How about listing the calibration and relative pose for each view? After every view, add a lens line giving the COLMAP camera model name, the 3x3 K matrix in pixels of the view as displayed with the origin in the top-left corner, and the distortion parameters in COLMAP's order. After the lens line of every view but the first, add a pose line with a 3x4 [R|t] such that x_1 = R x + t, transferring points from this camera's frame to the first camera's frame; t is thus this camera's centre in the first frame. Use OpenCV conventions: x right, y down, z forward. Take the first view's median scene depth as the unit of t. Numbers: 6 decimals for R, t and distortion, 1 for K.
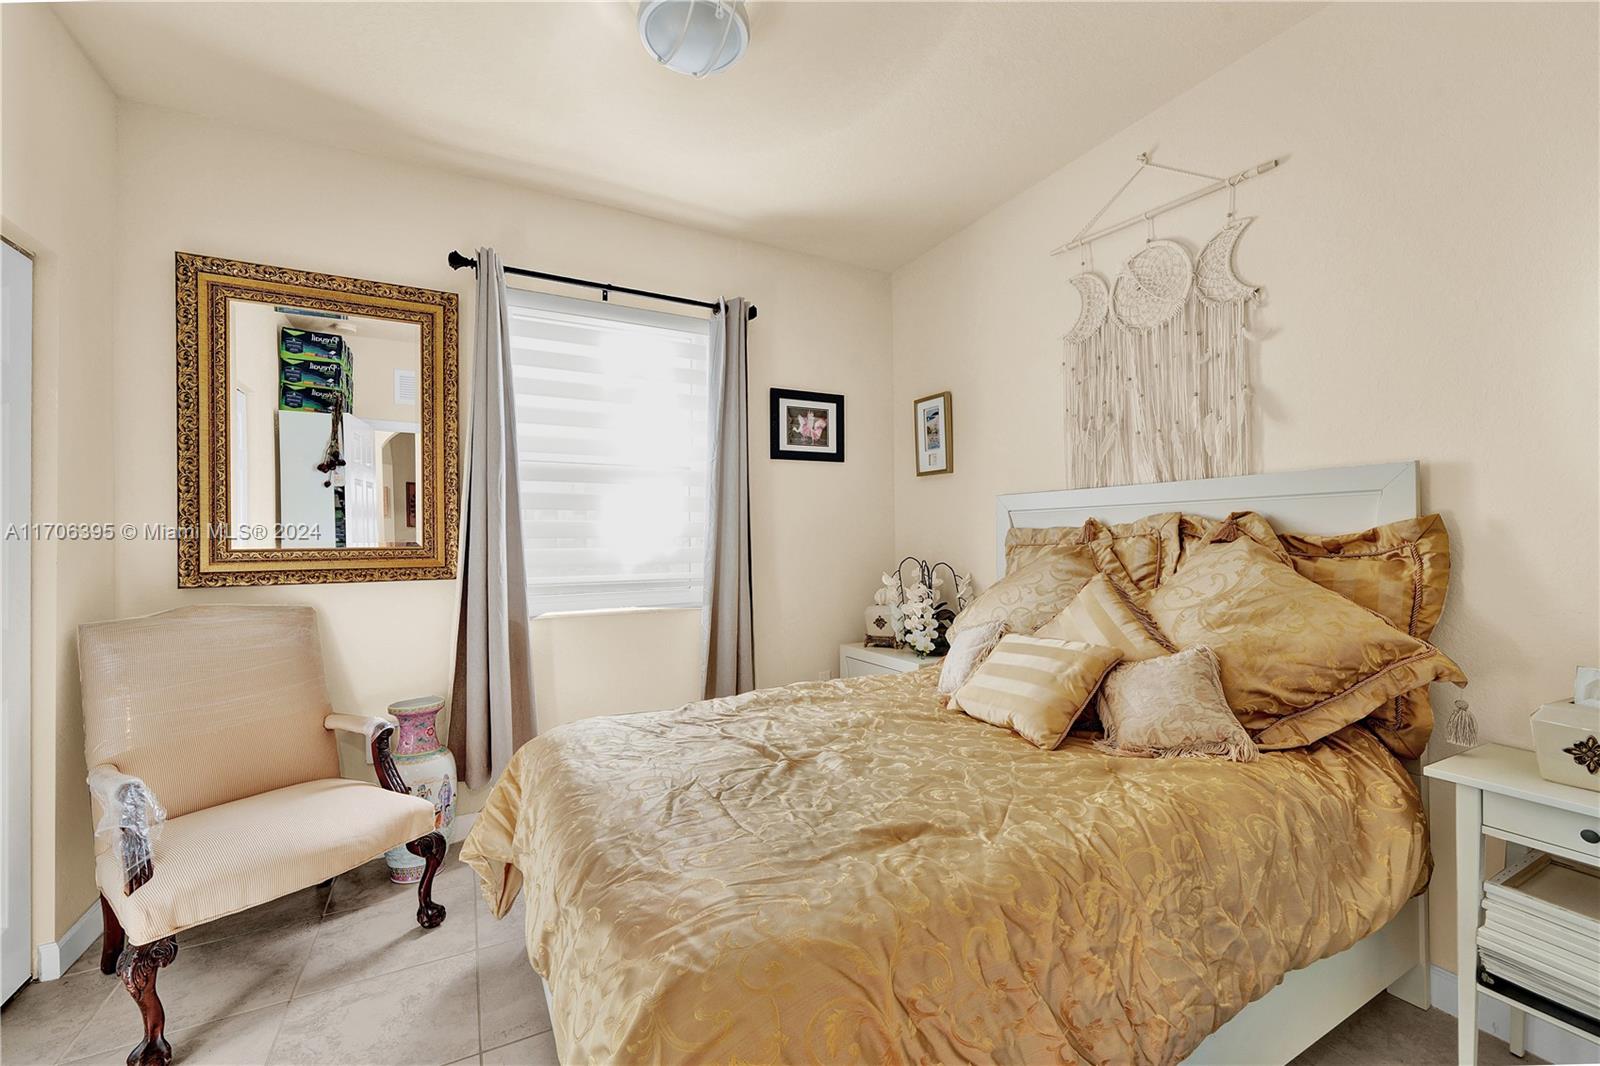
lens RADIAL K [[663.5, 0, 805.5], [0, 663.5, 541.7], [0, 0, 1]] dist [-0.002462, 0.000244]
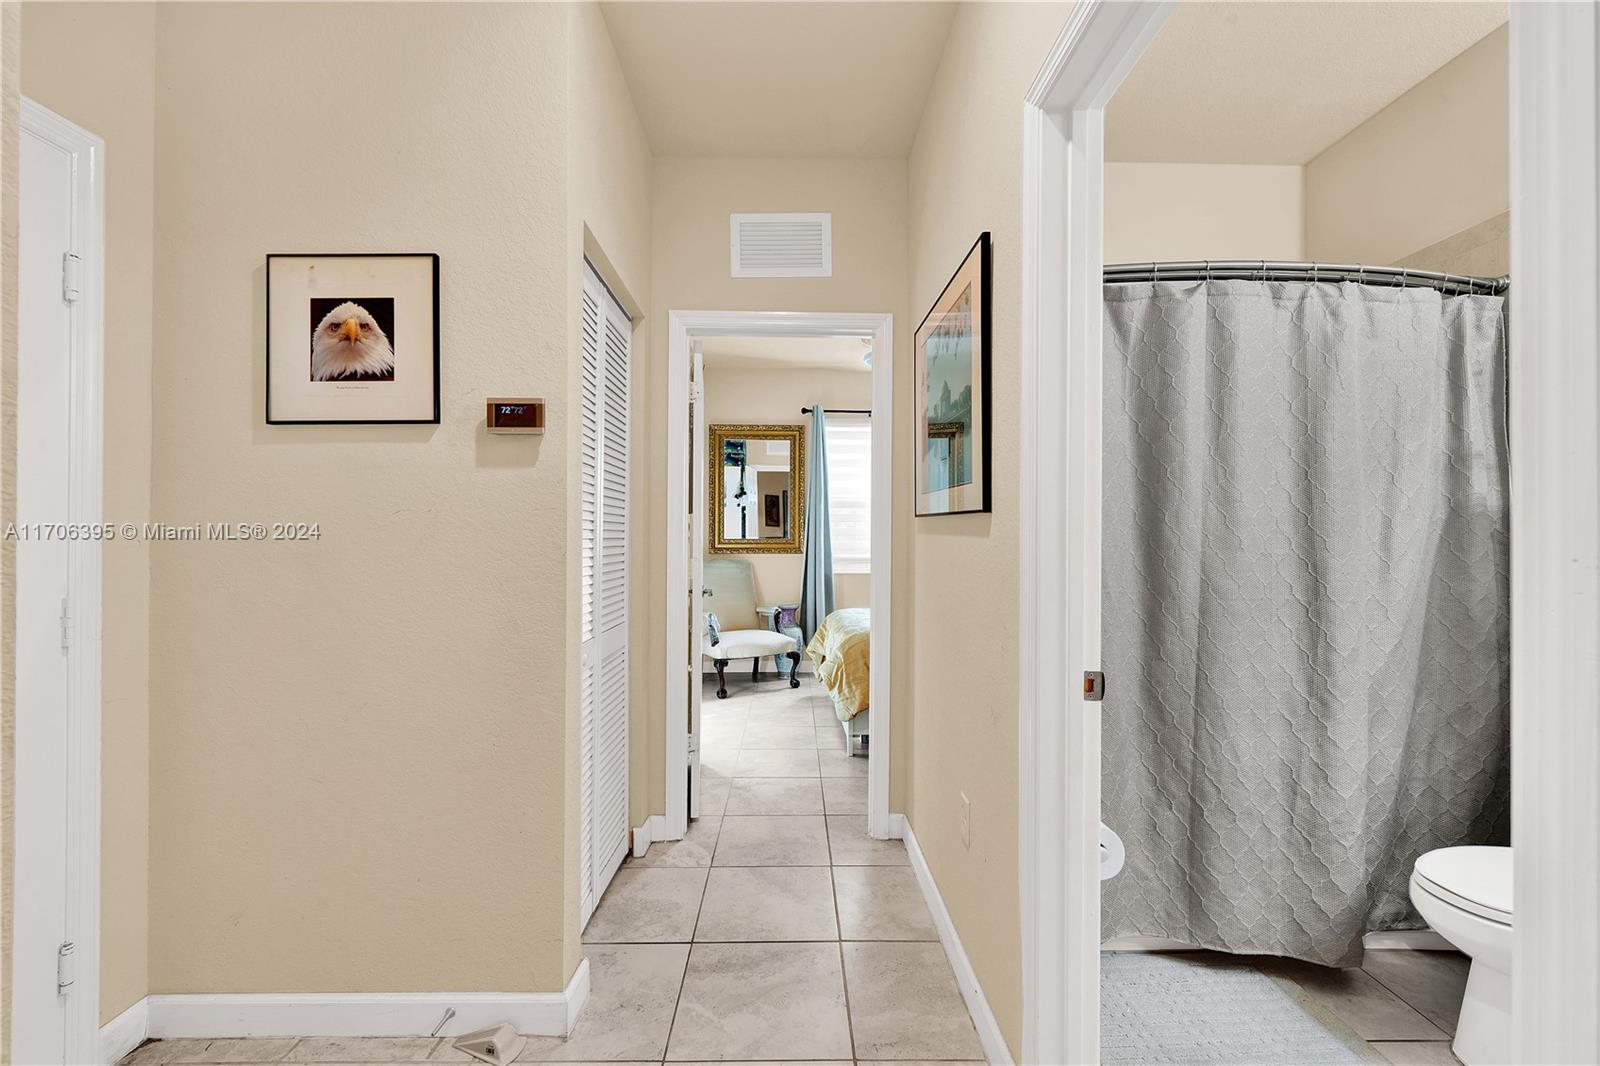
lens RADIAL K [[666.8, 0, 798.7], [0, 666.8, 530.8], [0, 0, 1]] dist [-0.003247, 0.000103]
pose [[0.898915, 0.016325, -0.437819, 0.478099], [-0.016550, 0.999858, 0.003300, -0.030484], [0.437810, 0.004280, 0.899057, -1.101058]]
